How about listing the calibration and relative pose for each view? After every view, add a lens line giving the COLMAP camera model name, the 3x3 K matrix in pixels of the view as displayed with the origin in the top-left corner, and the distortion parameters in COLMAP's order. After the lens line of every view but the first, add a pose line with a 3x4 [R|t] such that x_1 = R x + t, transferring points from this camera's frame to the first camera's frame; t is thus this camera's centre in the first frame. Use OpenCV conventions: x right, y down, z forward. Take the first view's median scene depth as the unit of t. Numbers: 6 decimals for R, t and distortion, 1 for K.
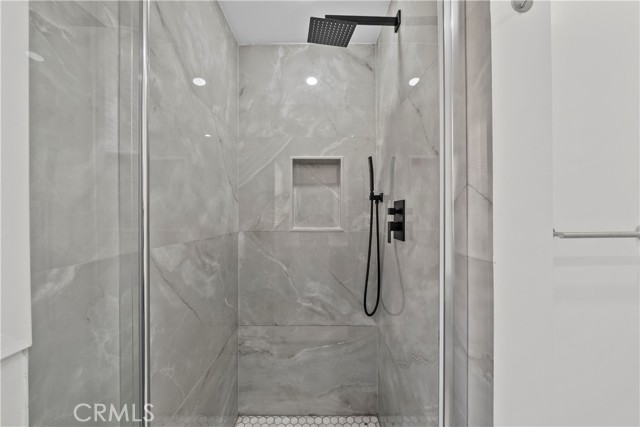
lens RADIAL K [[241.6, 0, 317.0], [0, 241.6, 215.1], [0, 0, 1]] dist [-0.003426, -0.000111]
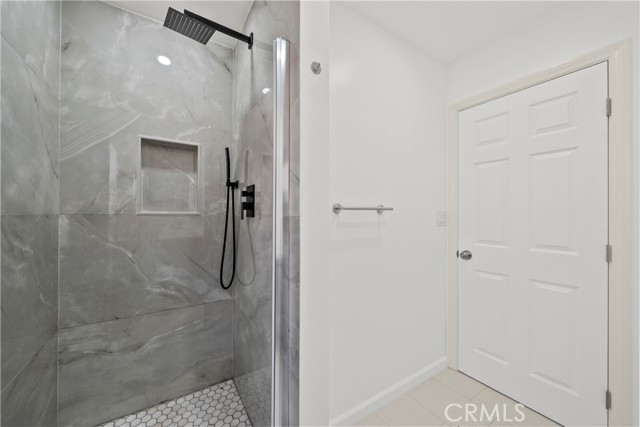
lens RADIAL K [[241.6, 0, 320.1], [0, 241.6, 213.9], [0, 0, 1]] dist [-0.003426, -0.000111]
pose [[0.837924, 0.005839, 0.545756, -0.027308], [-0.006476, 0.999979, -0.000755, 0.060850], [-0.545748, -0.002902, 0.837944, -0.172204]]
